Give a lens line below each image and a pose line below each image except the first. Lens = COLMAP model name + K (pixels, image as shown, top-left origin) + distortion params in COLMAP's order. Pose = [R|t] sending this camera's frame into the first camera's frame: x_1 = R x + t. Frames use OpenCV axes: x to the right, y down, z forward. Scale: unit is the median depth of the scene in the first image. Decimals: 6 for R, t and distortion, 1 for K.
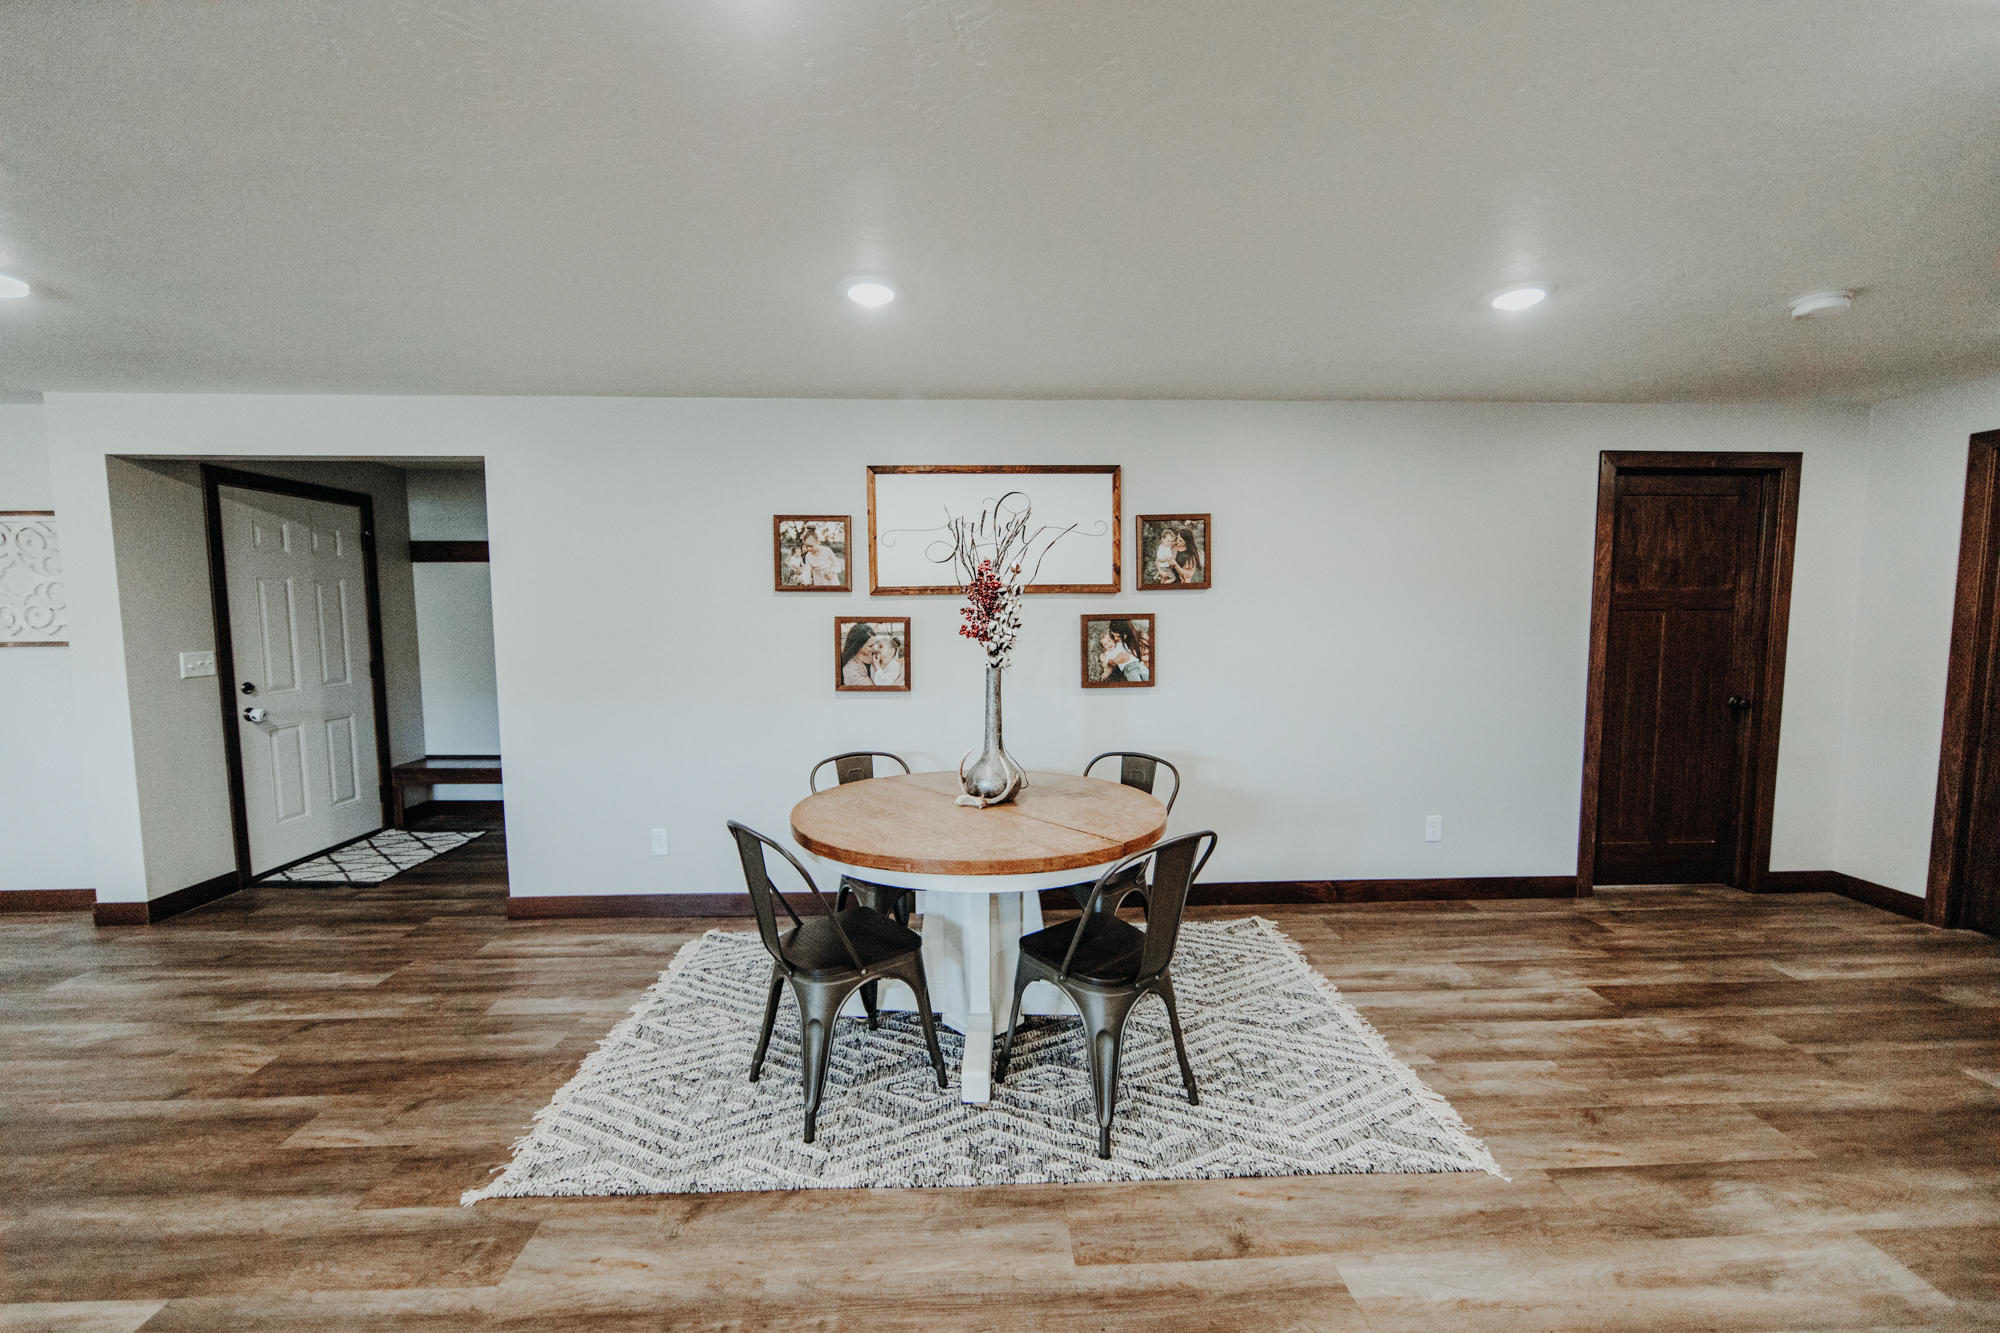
lens RADIAL K [[791.9, 0, 1013.6], [0, 791.9, 669.8], [0, 0, 1]] dist [-0.006763, 0.001205]
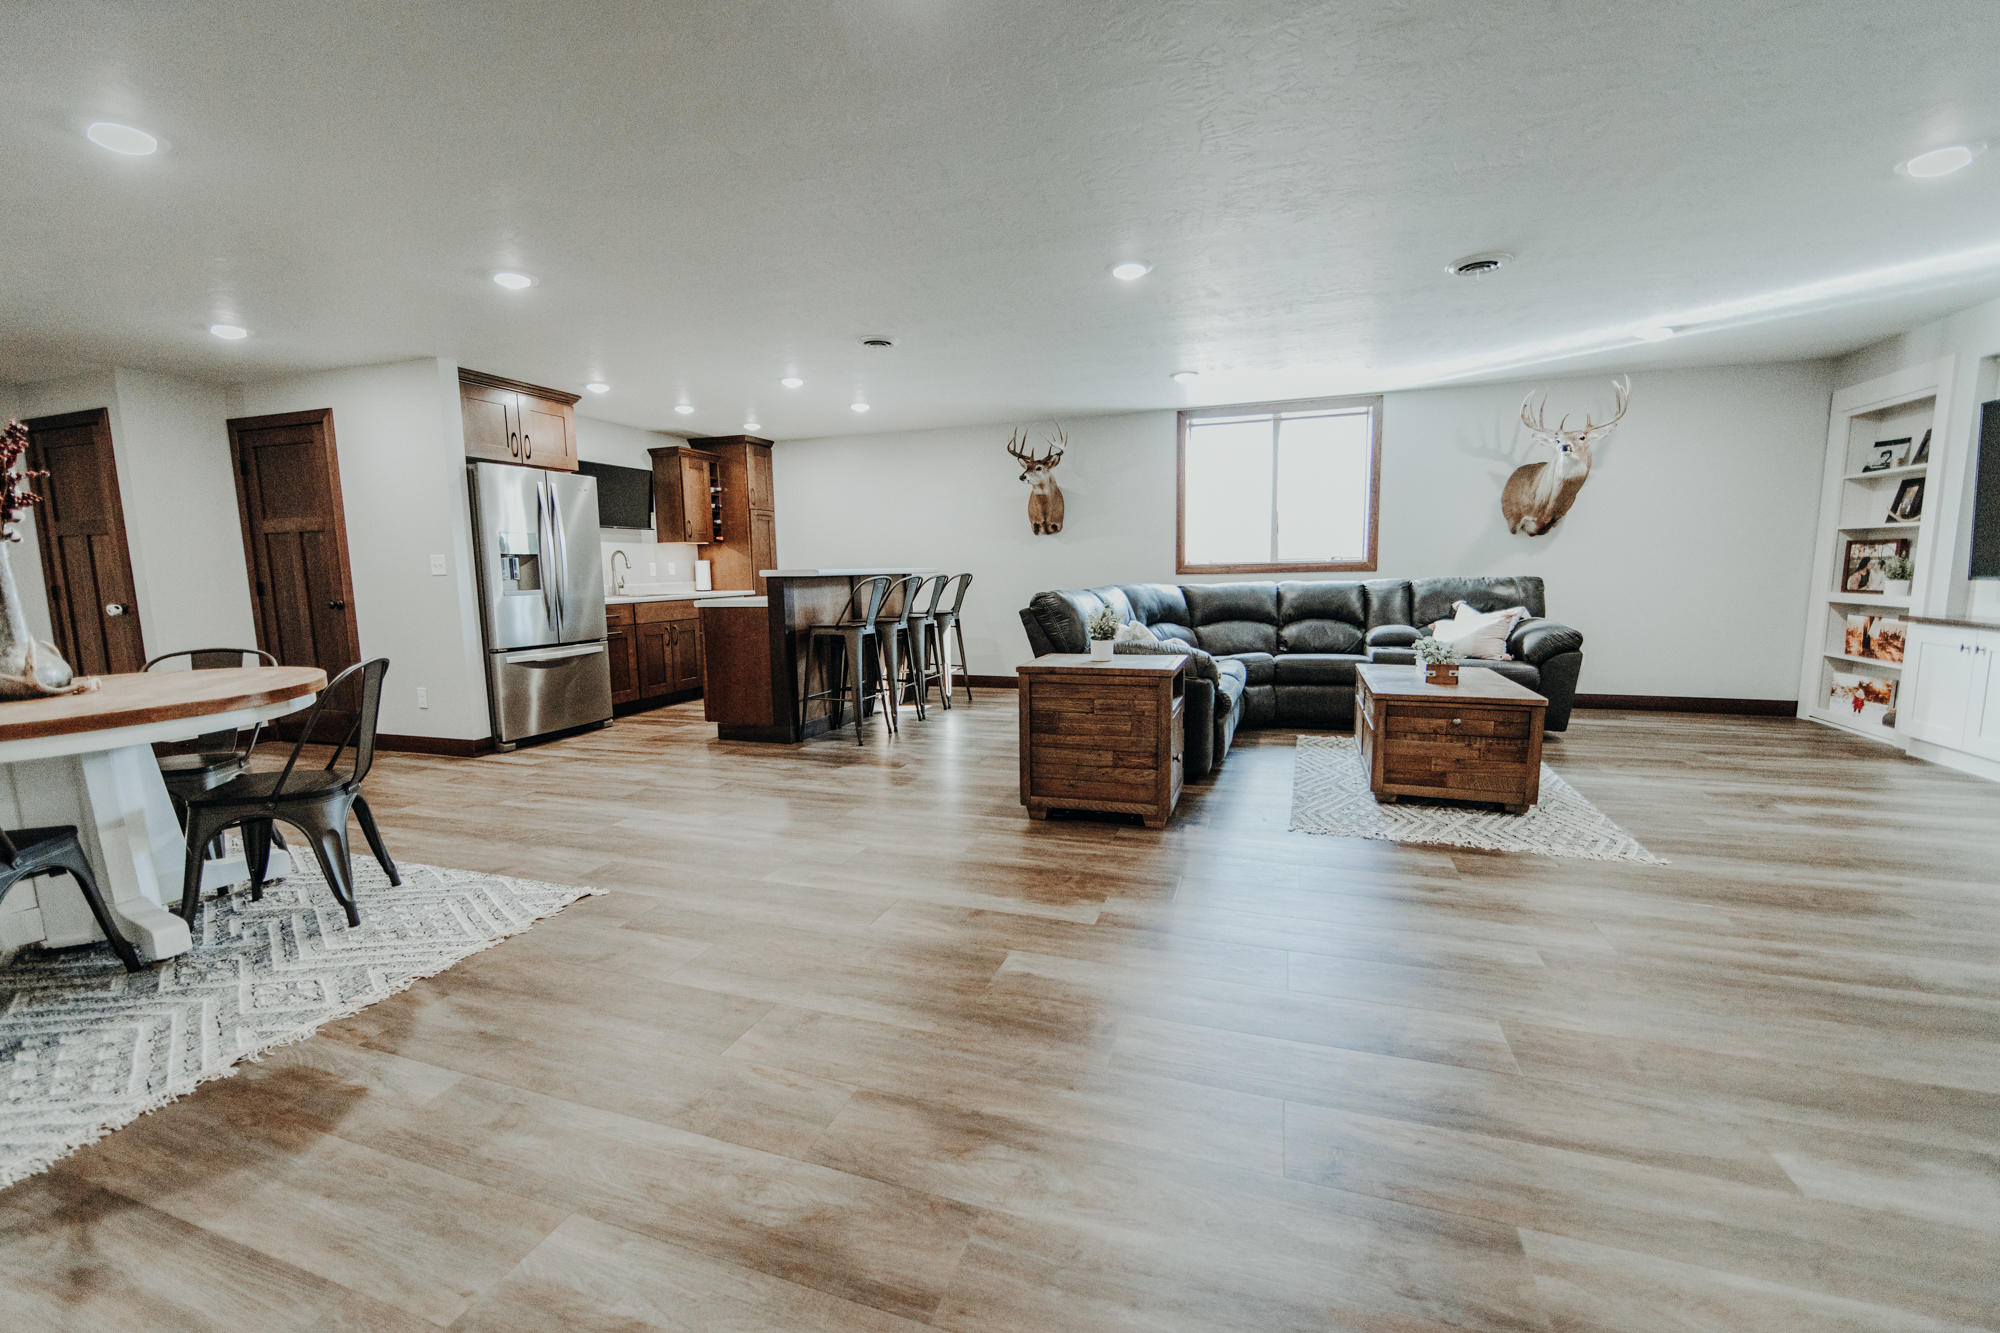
lens RADIAL K [[791.9, 0, 992.3], [0, 791.9, 684.3], [0, 0, 1]] dist [-0.006763, 0.001205]
pose [[-0.925913, -0.036560, 0.375964, -1.008277], [0.051356, 0.973880, 0.221180, 0.012730], [-0.374230, 0.224102, -0.899850, 1.048859]]
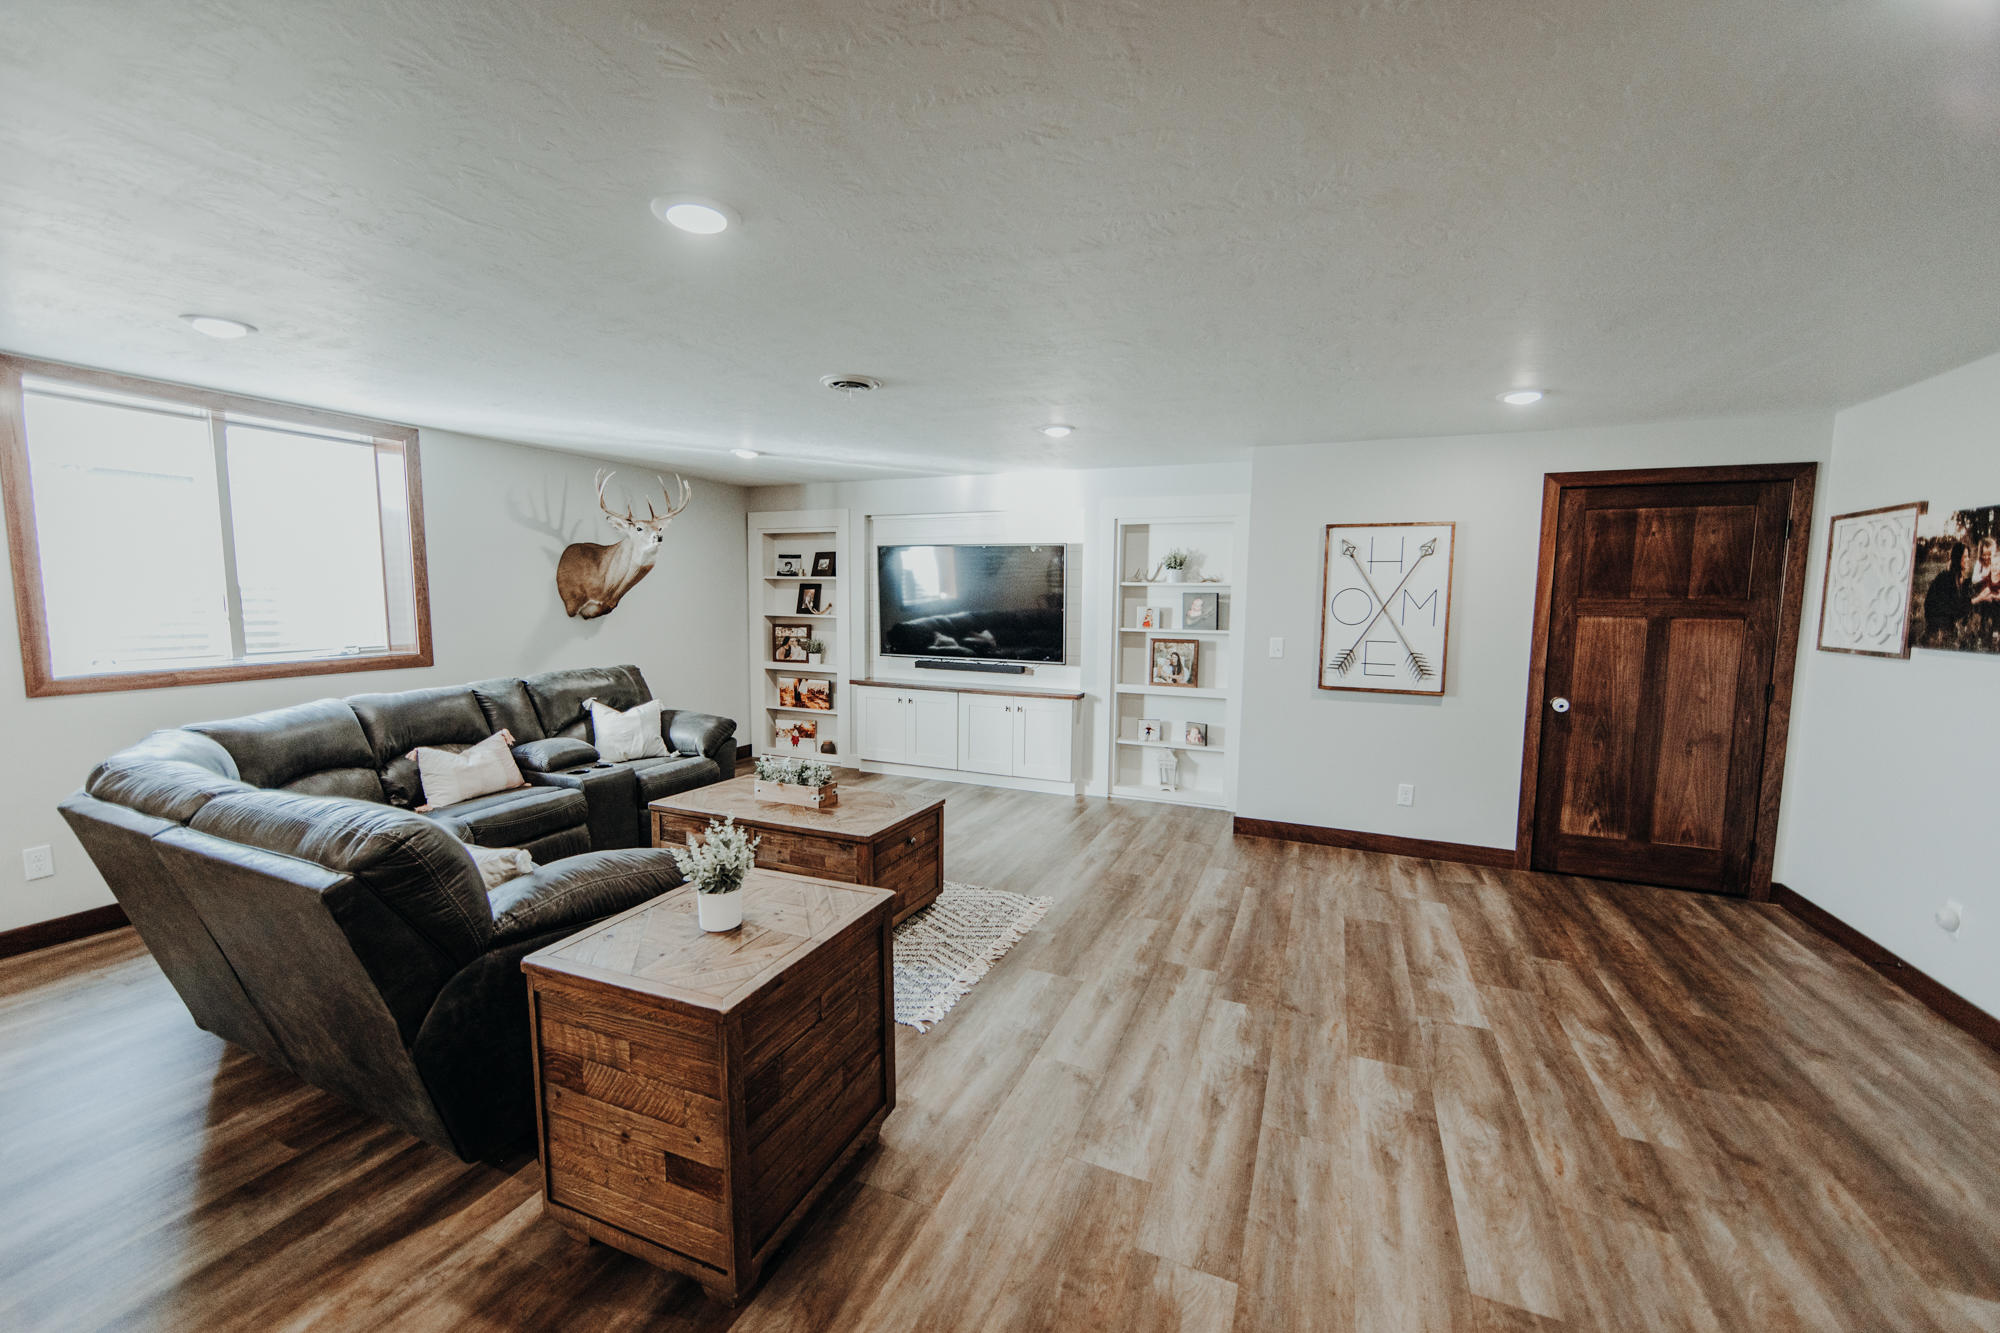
lens RADIAL K [[791.9, 0, 999.4], [0, 791.9, 672.4], [0, 0, 1]] dist [-0.006763, 0.001205]
pose [[-0.436449, 0.088607, -0.895355, -0.384037], [-0.084763, 0.986663, 0.138962, -0.046714], [0.895727, 0.136543, -0.423118, 0.469704]]
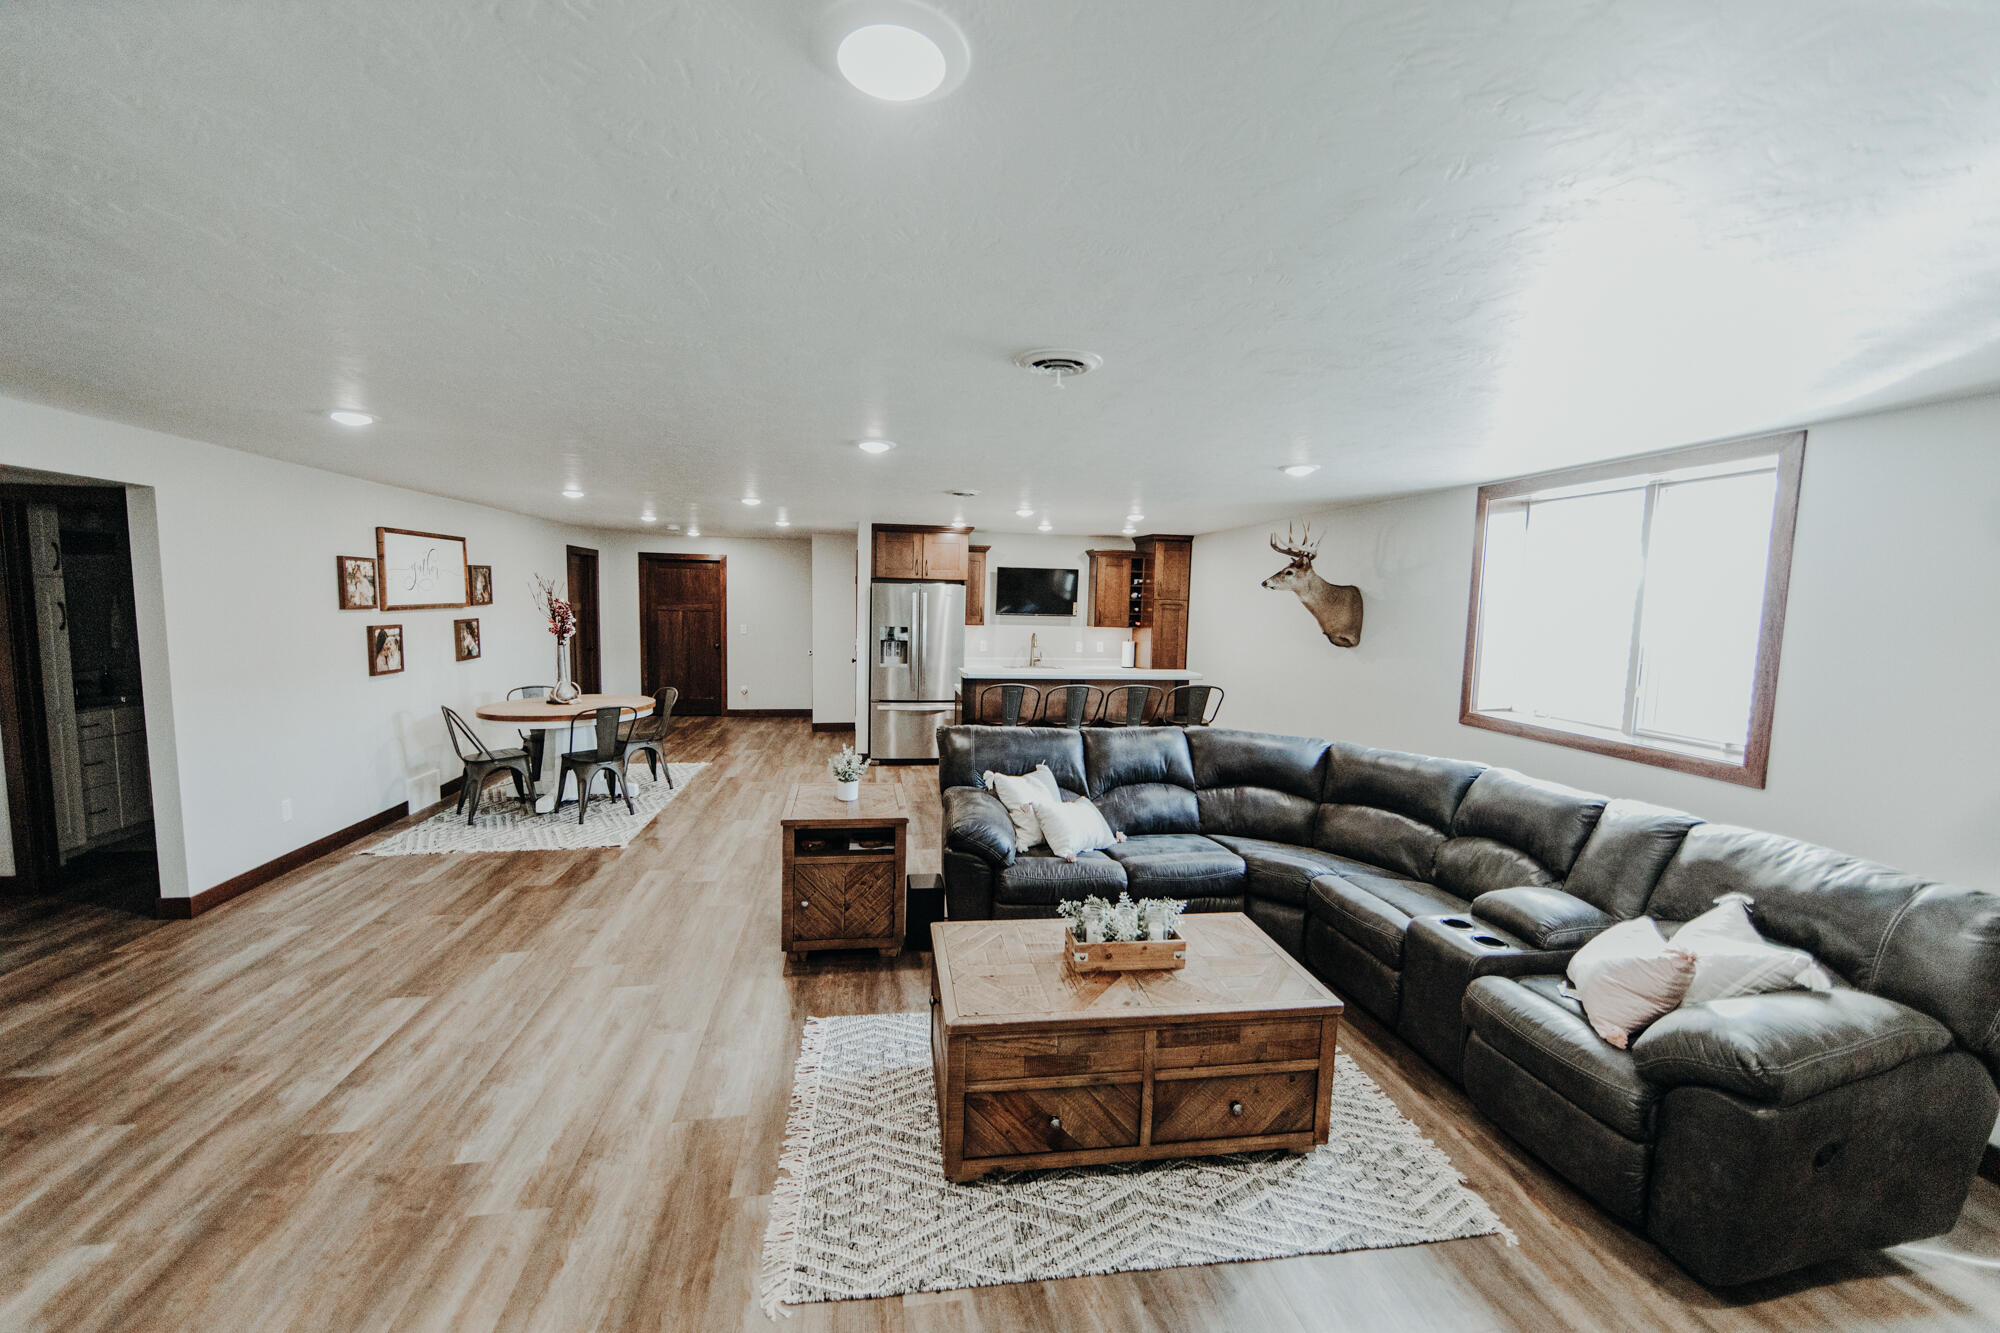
lens RADIAL K [[791.9, 0, 1010.0], [0, 791.9, 662.8], [0, 0, 1]] dist [-0.006763, 0.001205]
pose [[-0.124078, -0.082713, 0.988819, -1.839937], [0.061075, 0.993994, 0.090810, -0.059602], [-0.990391, 0.071660, -0.118281, -0.003370]]
